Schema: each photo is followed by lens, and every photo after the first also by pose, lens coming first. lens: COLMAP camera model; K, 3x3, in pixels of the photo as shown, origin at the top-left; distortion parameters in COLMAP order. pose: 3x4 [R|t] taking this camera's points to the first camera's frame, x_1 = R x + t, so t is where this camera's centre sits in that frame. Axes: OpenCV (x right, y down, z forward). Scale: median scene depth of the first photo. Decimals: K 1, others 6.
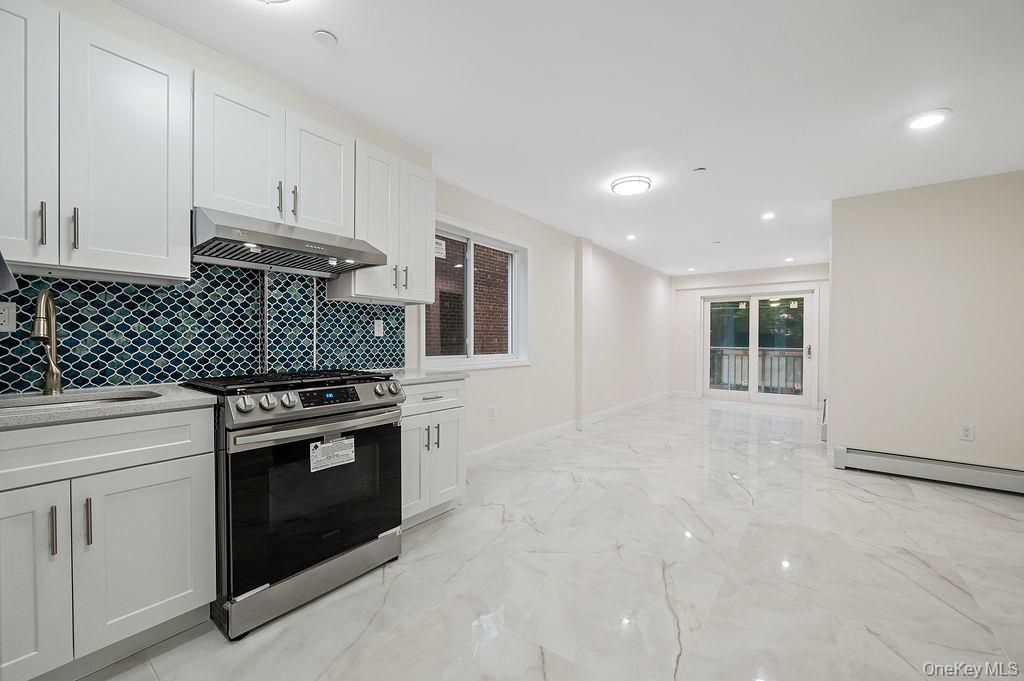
lens RADIAL K [[415.5, 0, 510.7], [0, 415.5, 347.7], [0, 0, 1]] dist [-0.002710, -0.000496]
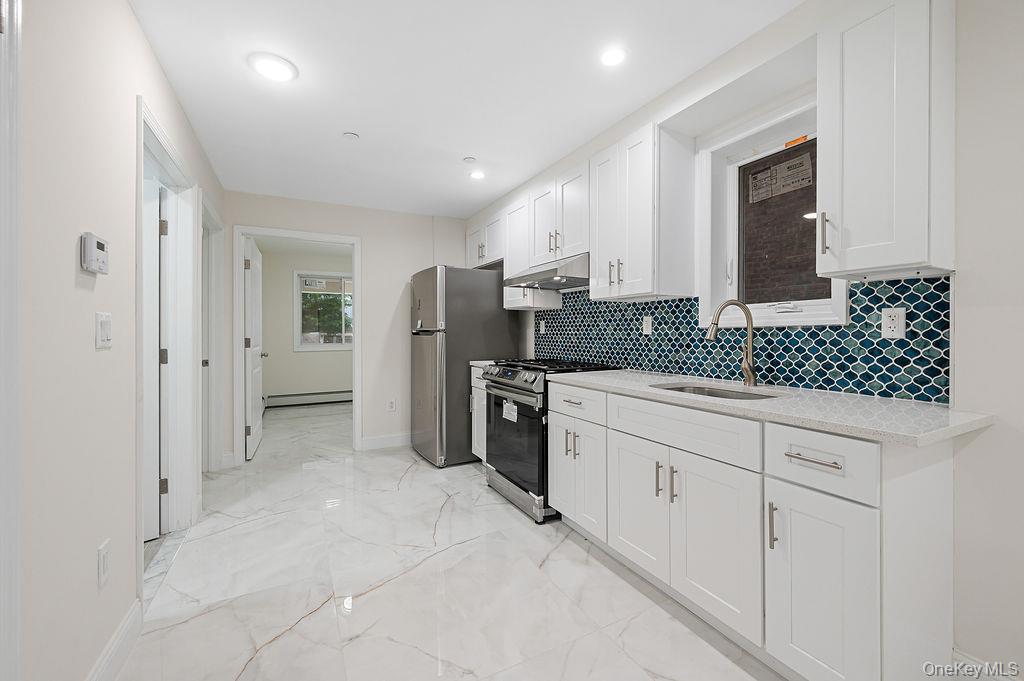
lens RADIAL K [[415.5, 0, 510.8], [0, 415.5, 333.7], [0, 0, 1]] dist [-0.002710, -0.000496]
pose [[-0.423541, -0.001028, -0.905876, 0.814958], [-0.022415, 0.999705, 0.009346, -0.042279], [0.905599, 0.024264, -0.423439, 1.388830]]
